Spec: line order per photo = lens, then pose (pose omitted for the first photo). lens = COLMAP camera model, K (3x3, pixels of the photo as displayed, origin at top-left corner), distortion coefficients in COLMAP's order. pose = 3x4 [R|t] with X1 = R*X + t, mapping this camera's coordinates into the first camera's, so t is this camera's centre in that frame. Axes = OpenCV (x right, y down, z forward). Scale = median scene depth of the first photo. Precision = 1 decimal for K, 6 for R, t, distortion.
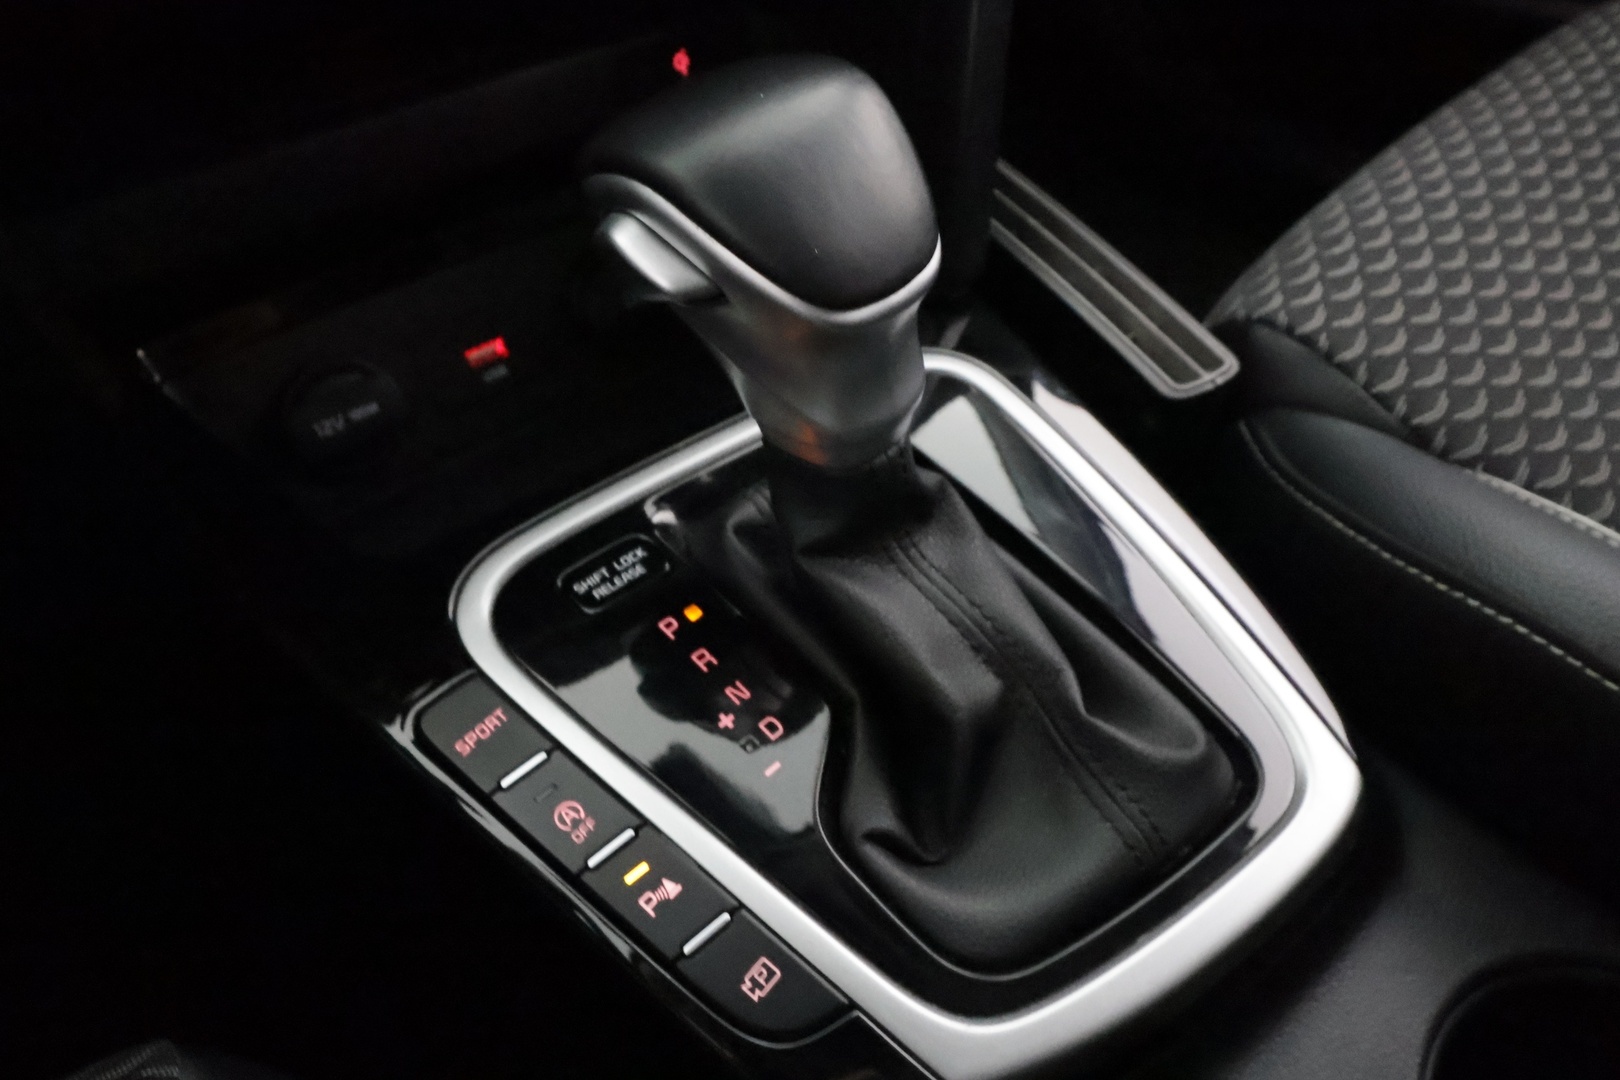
lens RADIAL K [[1271.8, 0, 880.5], [0, 1271.8, 547.4], [0, 0, 1]] dist [0.001123, 0.007976]
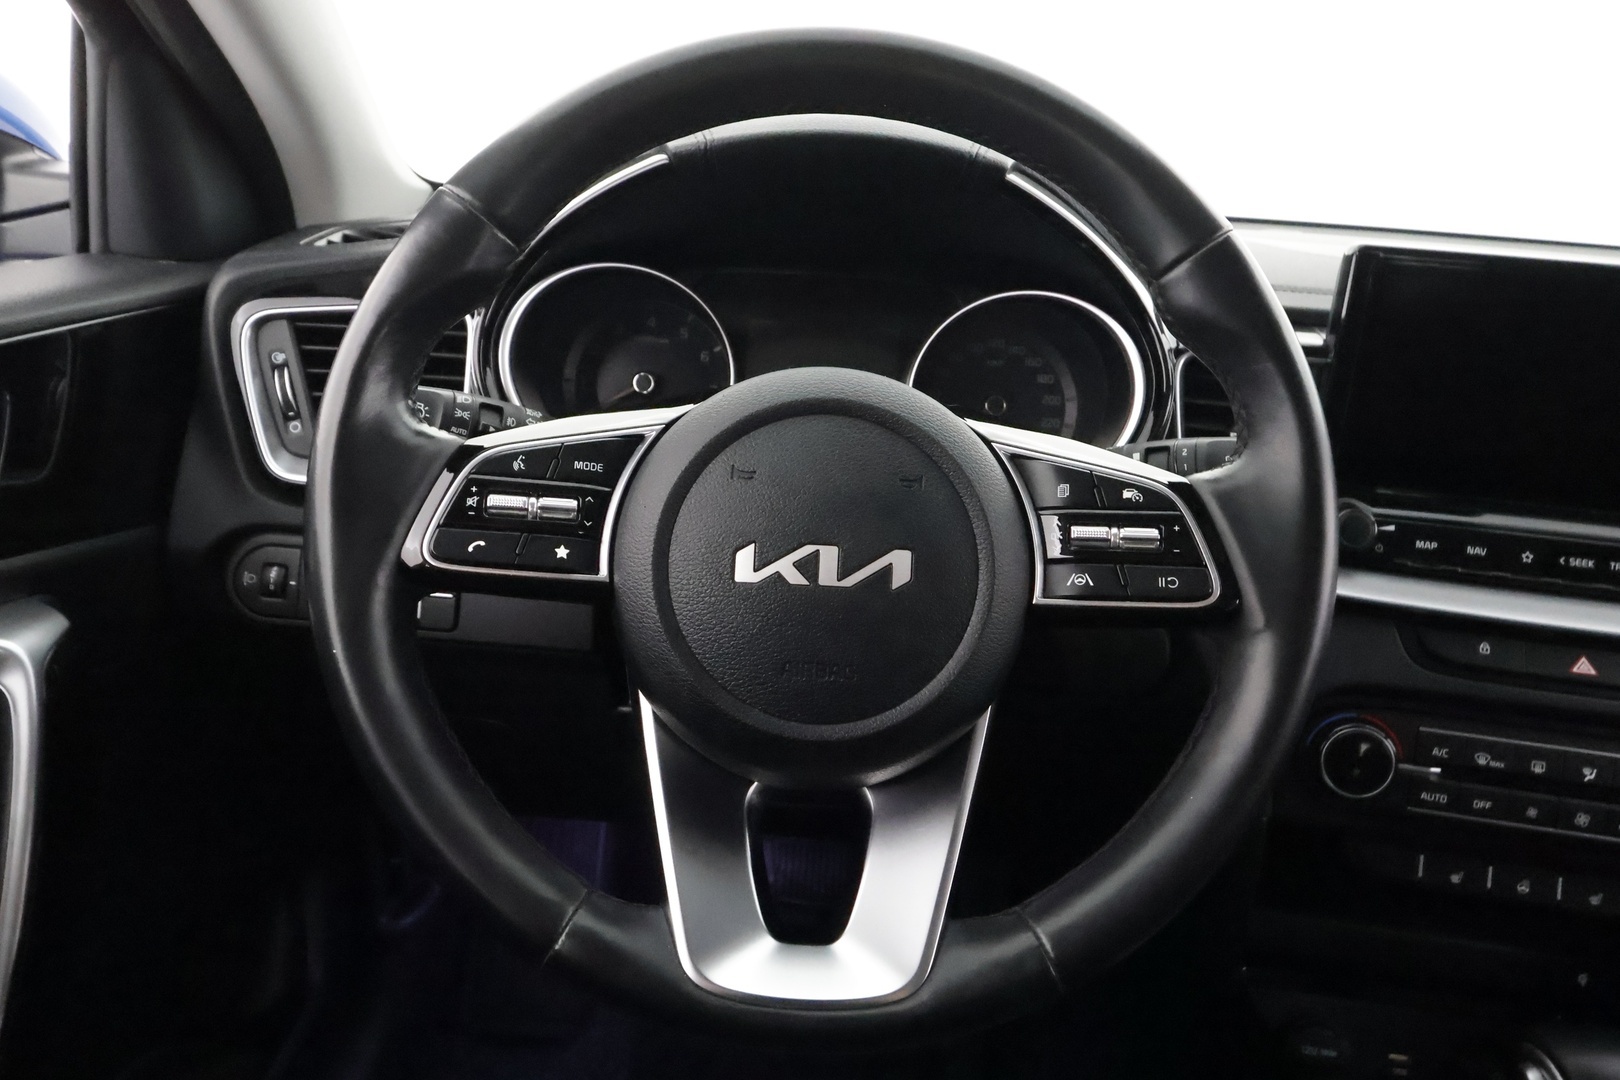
lens RADIAL K [[1168.8, 0, 810.0], [0, 1168.8, 540.0], [0, 0, 1]] dist [-0.002736, 0.004886]
pose [[0.689198, 0.276136, -0.669892, 0.037204], [-0.557539, 0.792586, -0.246896, 0.192631], [0.462770, 0.543651, 0.700205, -1.303021]]
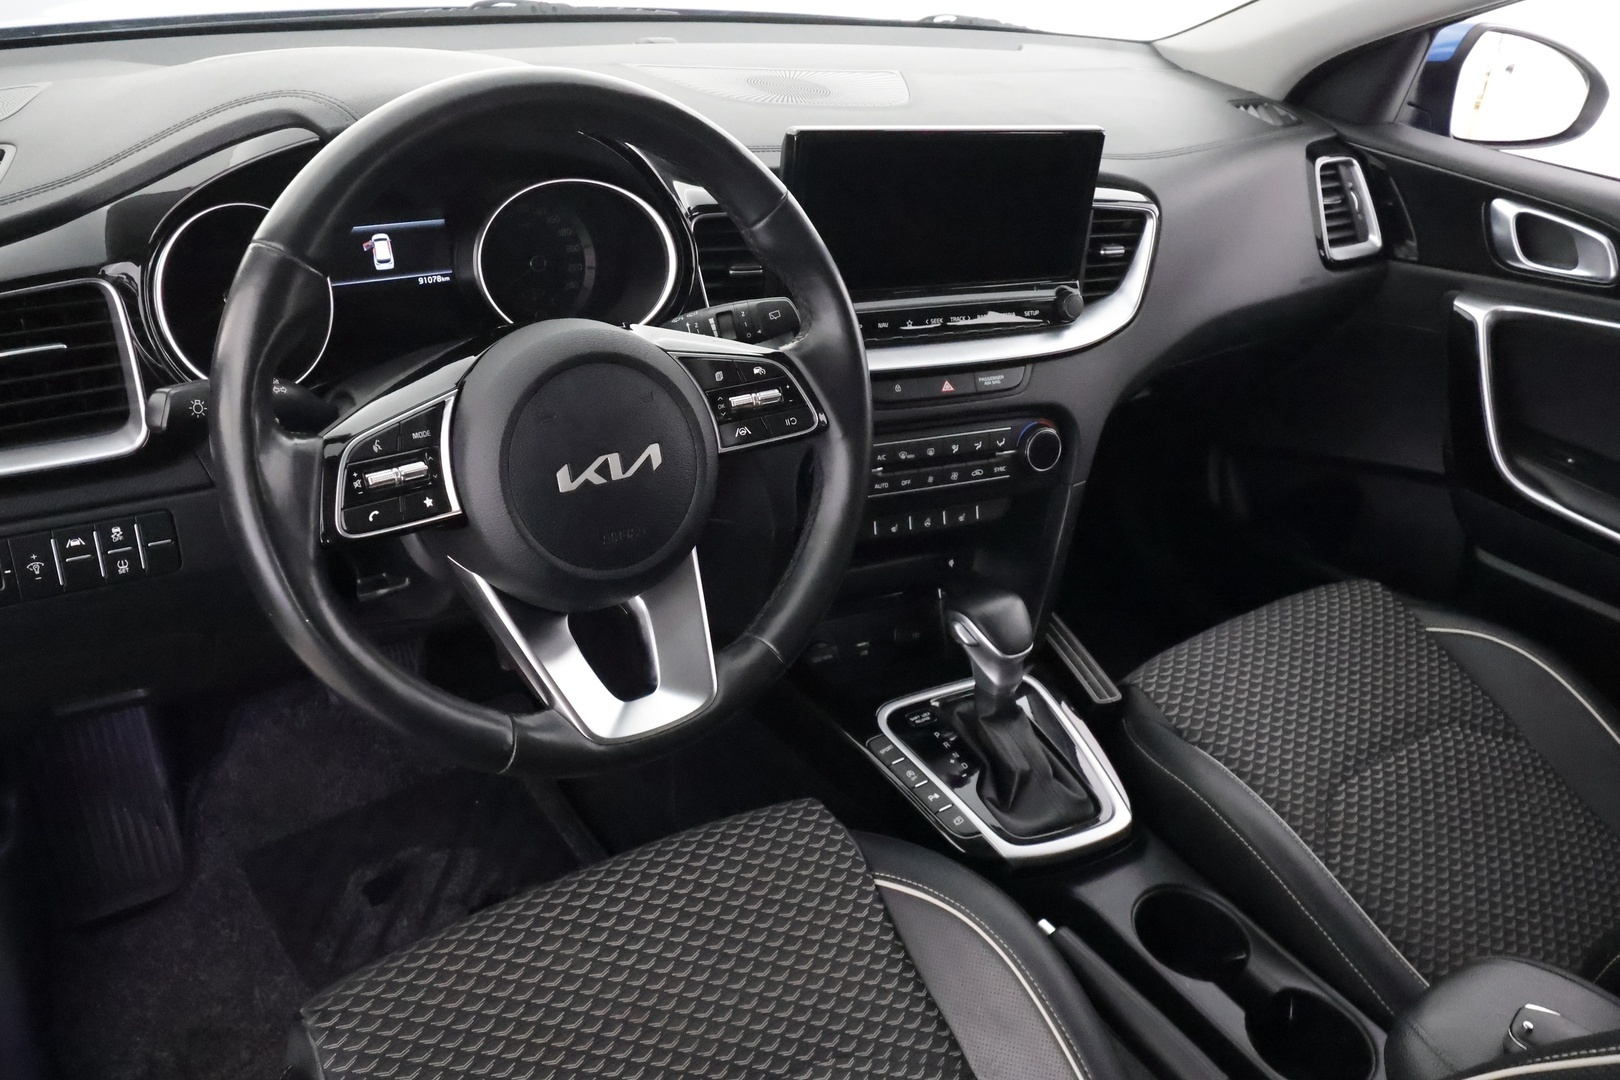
lens RADIAL K [[1283.9, 0, 810.0], [0, 1283.9, 540.0], [0, 0, 1]] dist [0.002164, 0.003753]
pose [[0.979138, 0.181289, -0.091775, -0.270058], [-0.198804, 0.948096, -0.248177, 0.478485], [0.042020, 0.261245, 0.964358, -2.431059]]
